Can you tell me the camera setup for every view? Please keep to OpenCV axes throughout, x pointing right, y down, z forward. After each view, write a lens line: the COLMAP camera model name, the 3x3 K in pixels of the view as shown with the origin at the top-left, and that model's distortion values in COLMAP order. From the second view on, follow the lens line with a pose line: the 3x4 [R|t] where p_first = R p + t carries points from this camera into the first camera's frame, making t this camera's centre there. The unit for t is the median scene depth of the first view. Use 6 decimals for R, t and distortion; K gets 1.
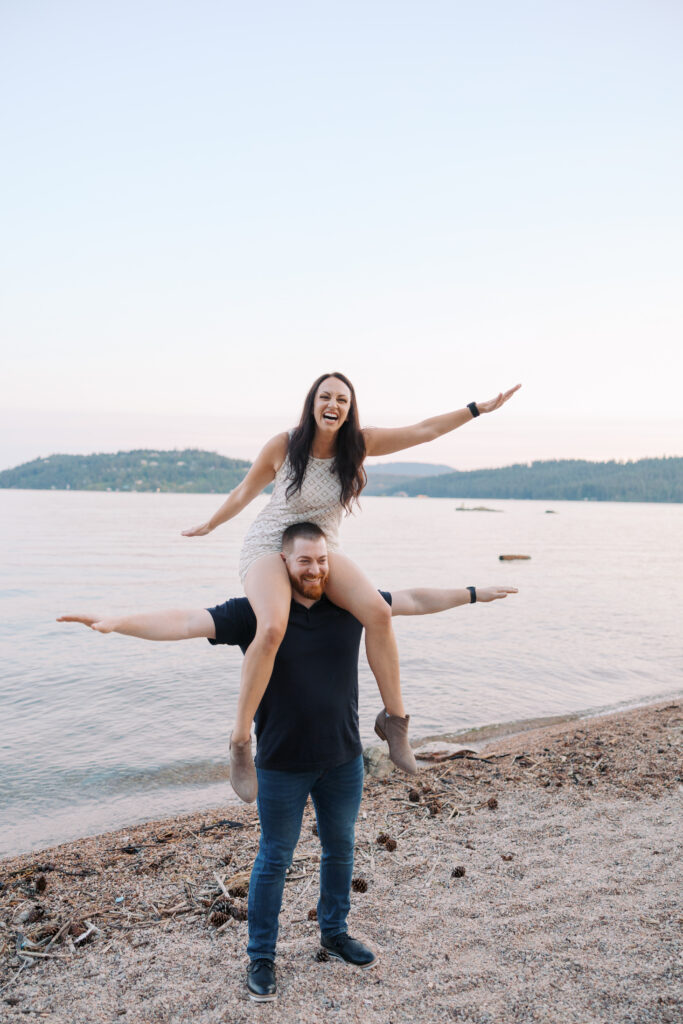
lens RADIAL K [[834.4, 0, 341.5], [0, 834.4, 512.0], [0, 0, 1]] dist [0.047660, -0.004482]
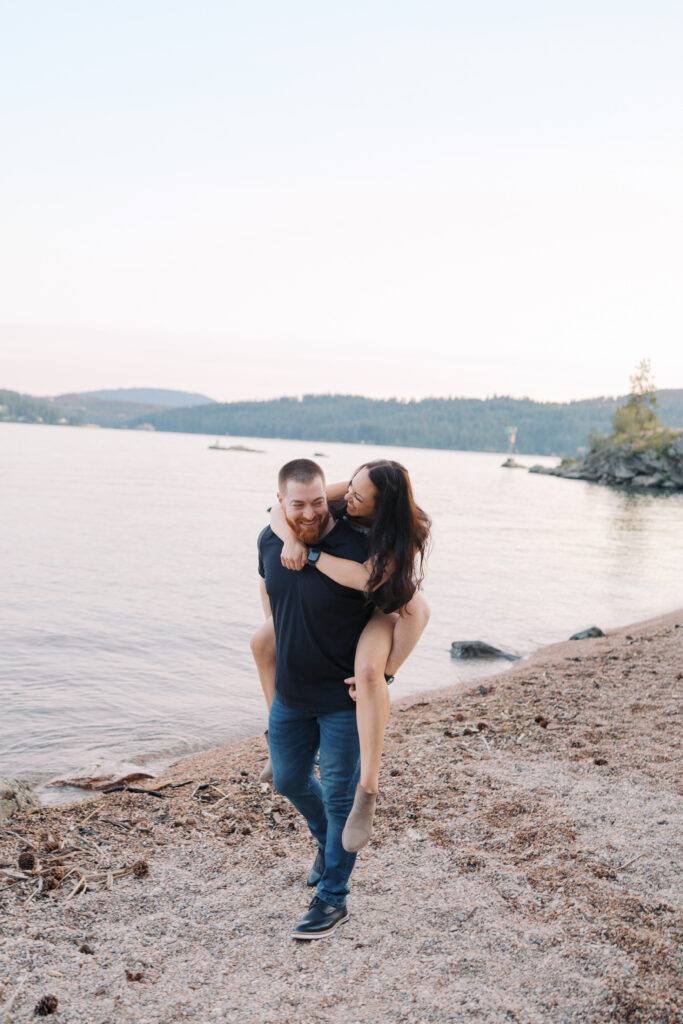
lens RADIAL K [[796.9, 0, 340.7], [0, 796.9, 493.4], [0, 0, 1]] dist [0.008467, 0.004611]
pose [[0.980965, 0.031869, 0.191550, 0.188507], [-0.037931, 0.998886, 0.028059, 0.024387], [-0.190443, -0.034791, 0.981082, 0.332366]]
